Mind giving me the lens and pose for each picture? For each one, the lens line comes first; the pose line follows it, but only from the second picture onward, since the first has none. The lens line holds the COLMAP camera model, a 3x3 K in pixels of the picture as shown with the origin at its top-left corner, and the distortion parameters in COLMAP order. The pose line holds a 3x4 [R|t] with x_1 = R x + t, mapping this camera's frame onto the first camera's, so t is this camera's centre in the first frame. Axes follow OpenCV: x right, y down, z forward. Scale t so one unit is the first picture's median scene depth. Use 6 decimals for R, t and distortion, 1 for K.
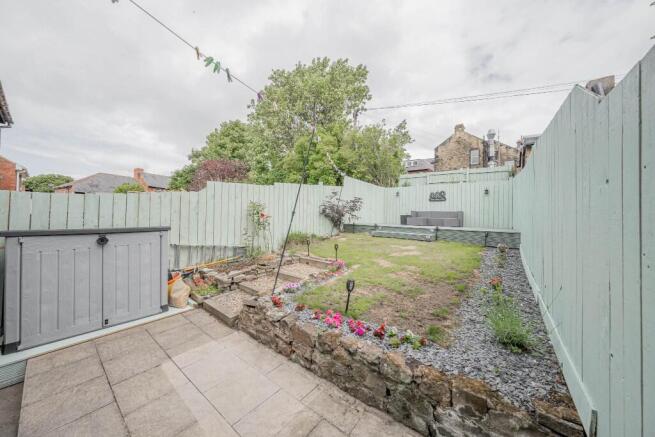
lens RADIAL K [[227.2, 0, 329.1], [0, 227.2, 214.2], [0, 0, 1]] dist [-0.001553, 0.000007]
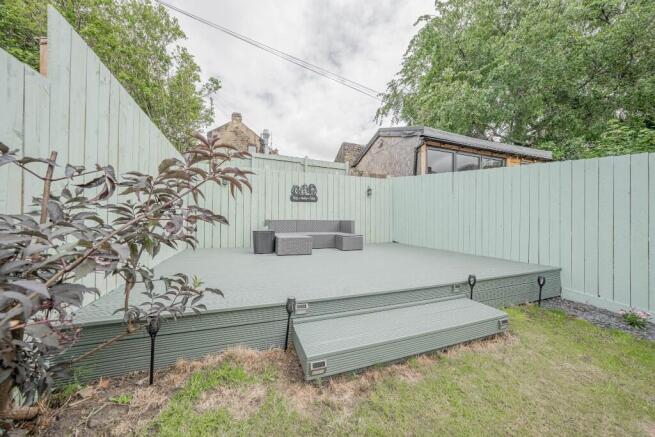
lens RADIAL K [[227.2, 0, 329.1], [0, 227.2, 214.2], [0, 0, 1]] dist [-0.001553, 0.000007]
pose [[0.530851, -0.004636, 0.847452, 0.011369], [-0.006766, 0.999930, 0.009708, -0.011373], [-0.847438, -0.010887, 0.530782, 0.231367]]
